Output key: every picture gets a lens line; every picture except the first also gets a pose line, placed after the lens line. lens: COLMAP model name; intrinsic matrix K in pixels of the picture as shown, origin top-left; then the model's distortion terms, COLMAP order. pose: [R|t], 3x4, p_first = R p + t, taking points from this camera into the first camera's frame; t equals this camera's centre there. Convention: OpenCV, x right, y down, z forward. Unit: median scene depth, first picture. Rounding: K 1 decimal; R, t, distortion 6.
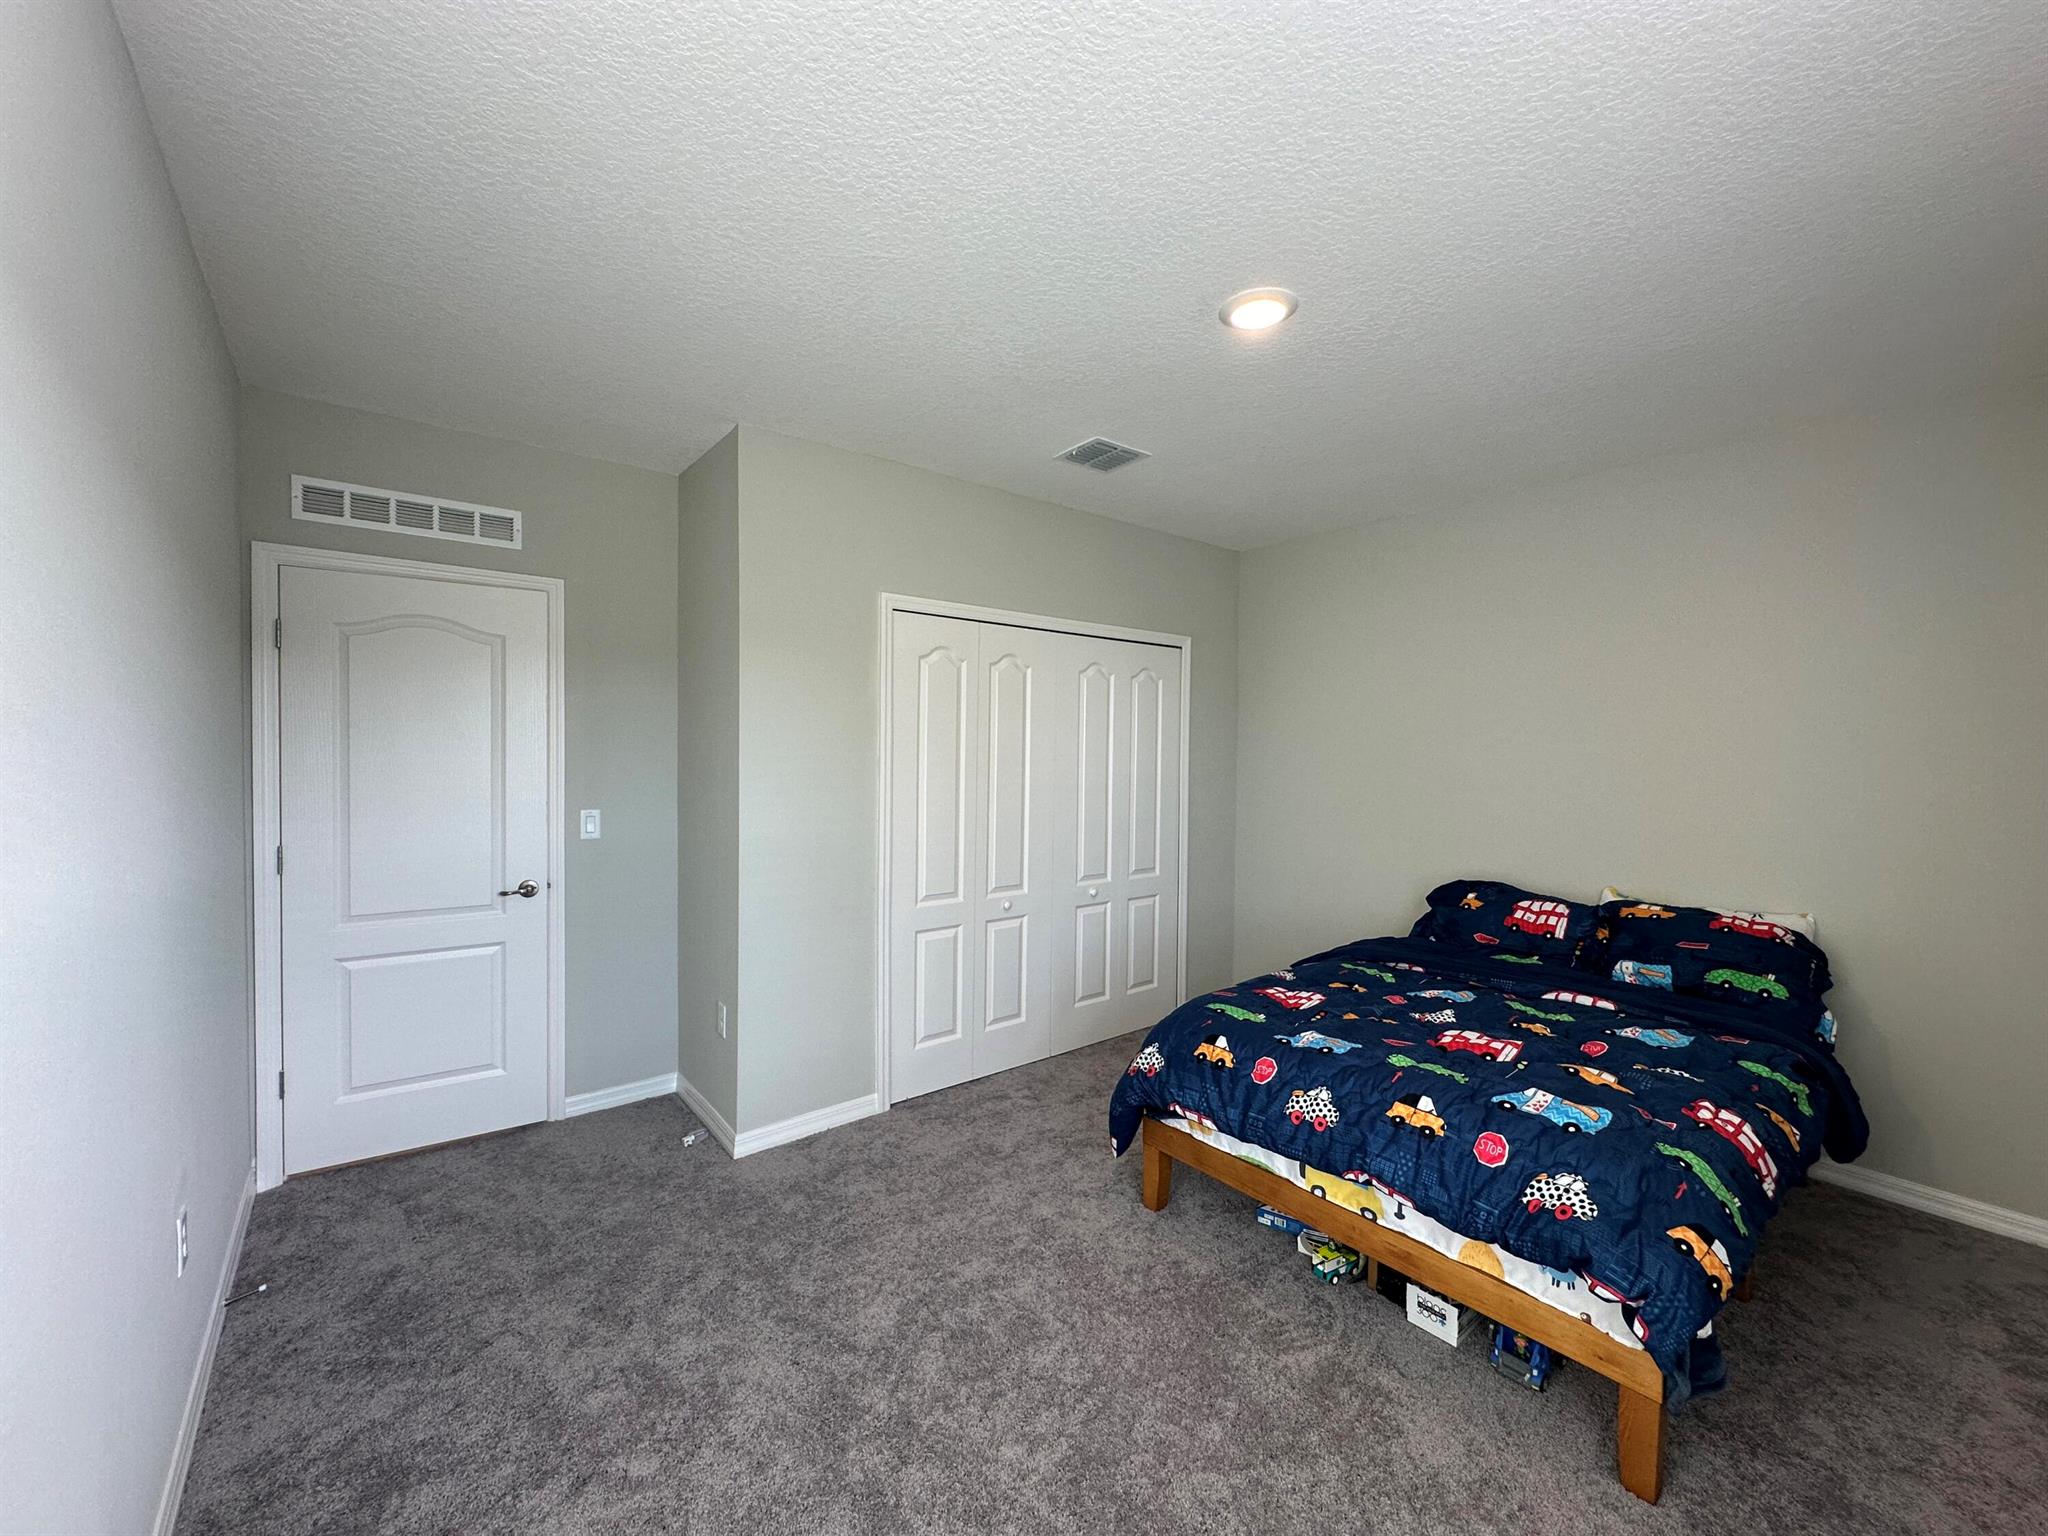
lens RADIAL K [[825.0, 0, 1017.9], [0, 825.0, 765.8], [0, 0, 1]] dist [-0.000124, 0.000327]
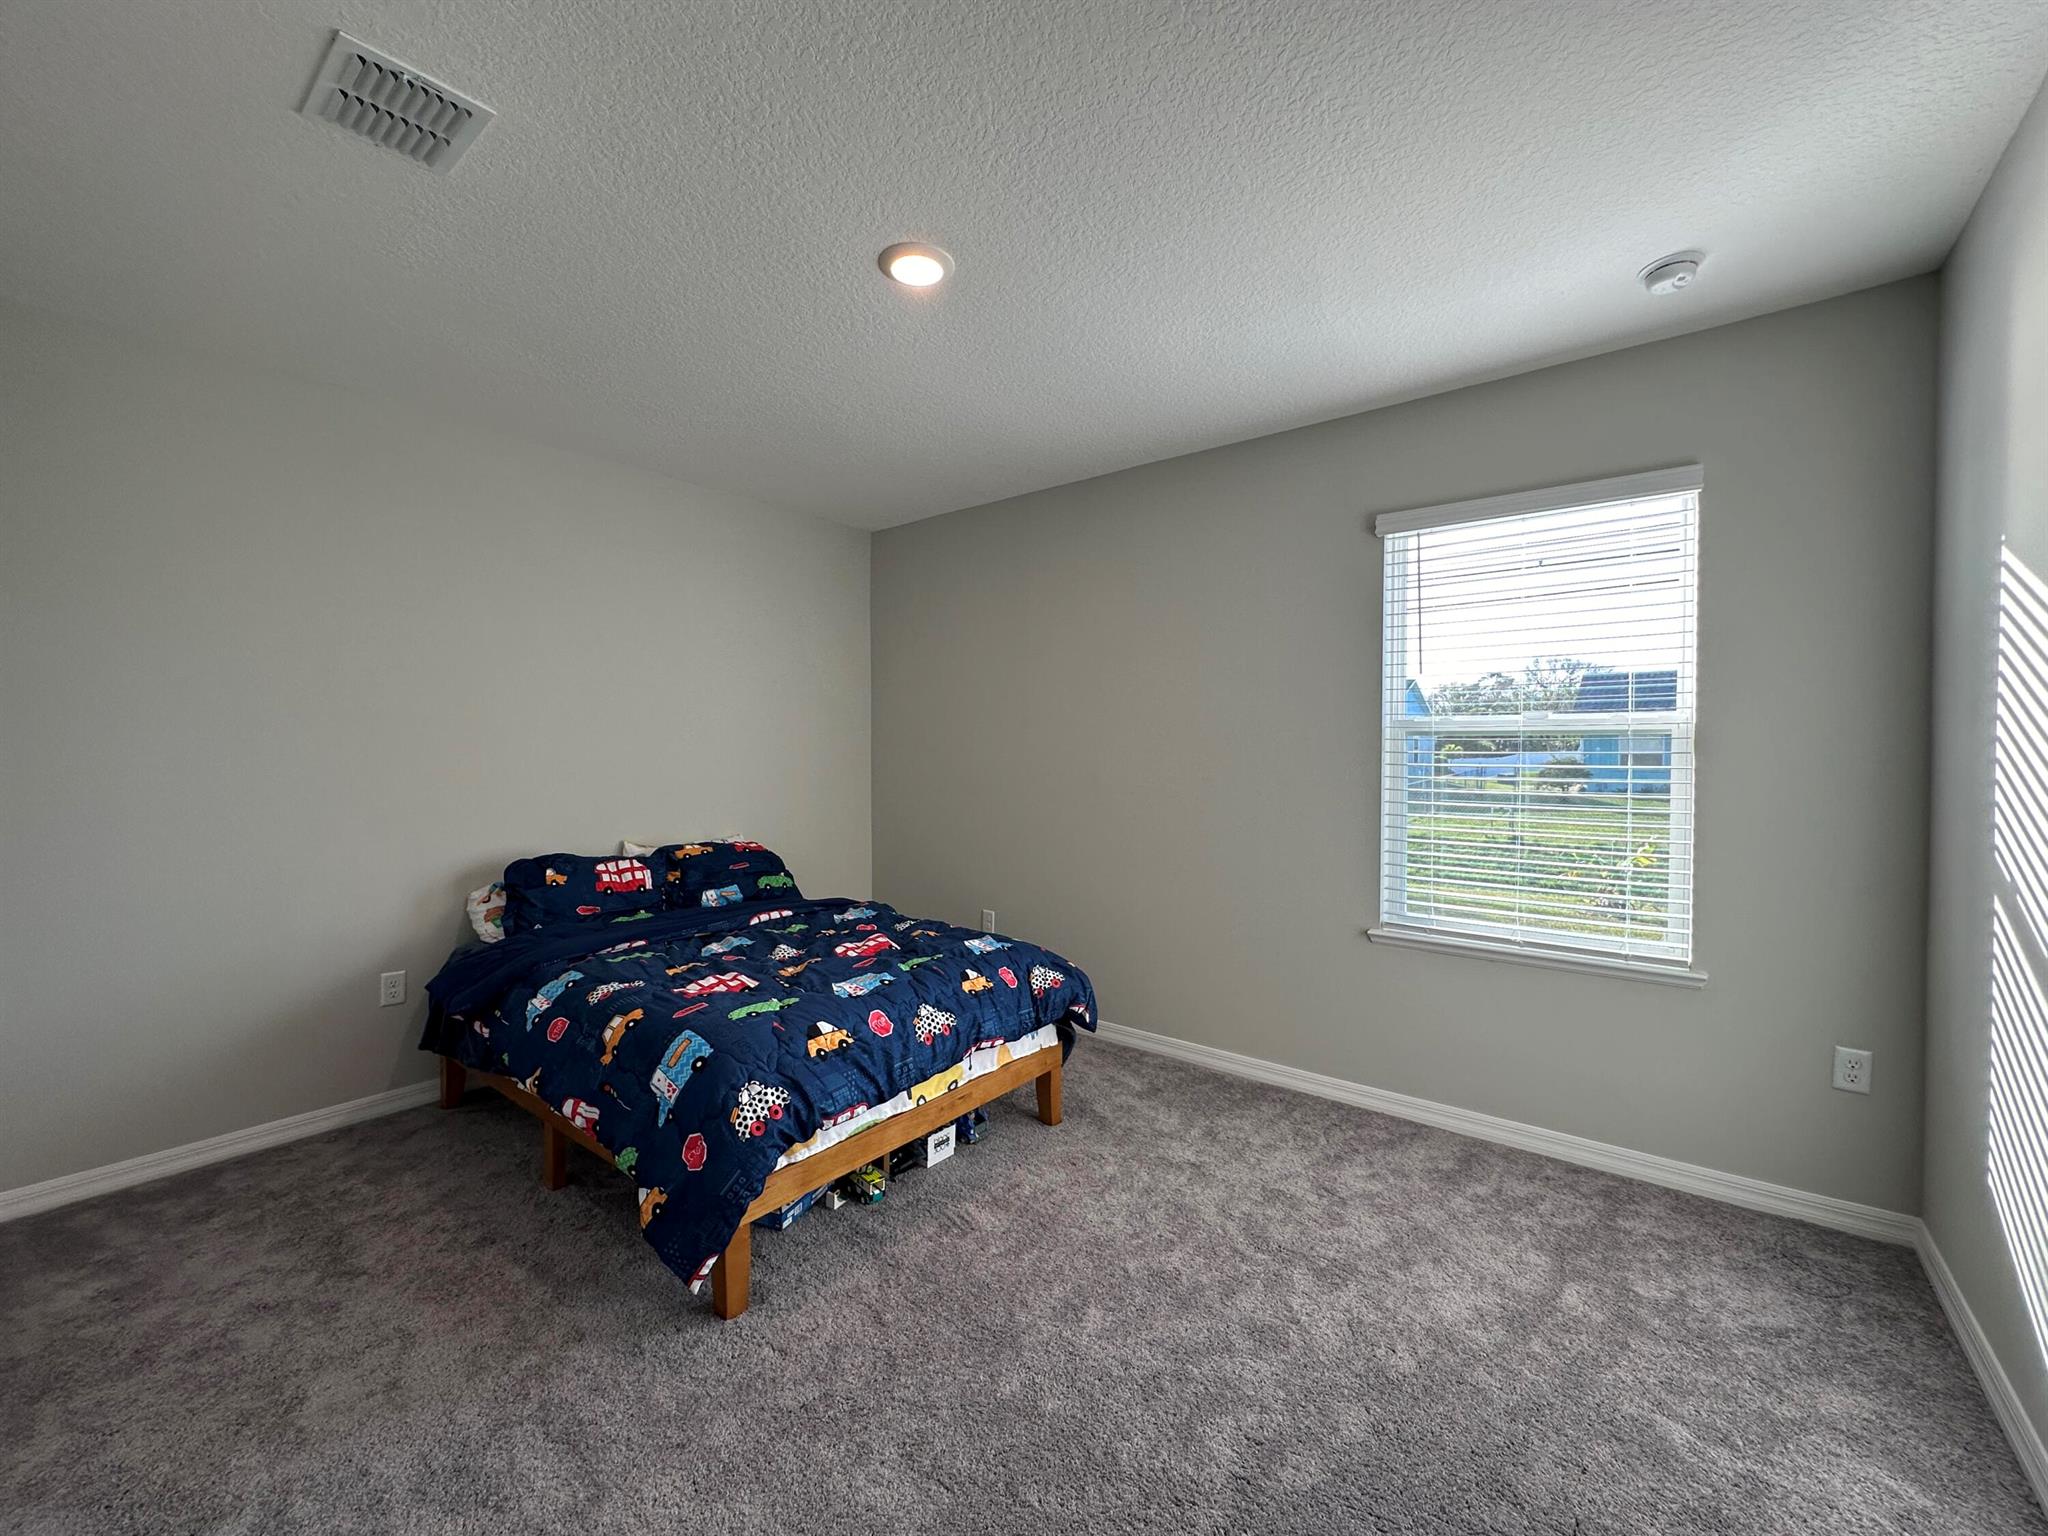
lens RADIAL K [[825.0, 0, 1017.9], [0, 825.0, 765.8], [0, 0, 1]] dist [-0.000124, 0.000327]
pose [[-0.218981, -0.021655, 0.975489, -0.654999], [0.018342, 0.999486, 0.026305, 0.035408], [-0.975557, 0.023653, -0.218471, 0.984763]]
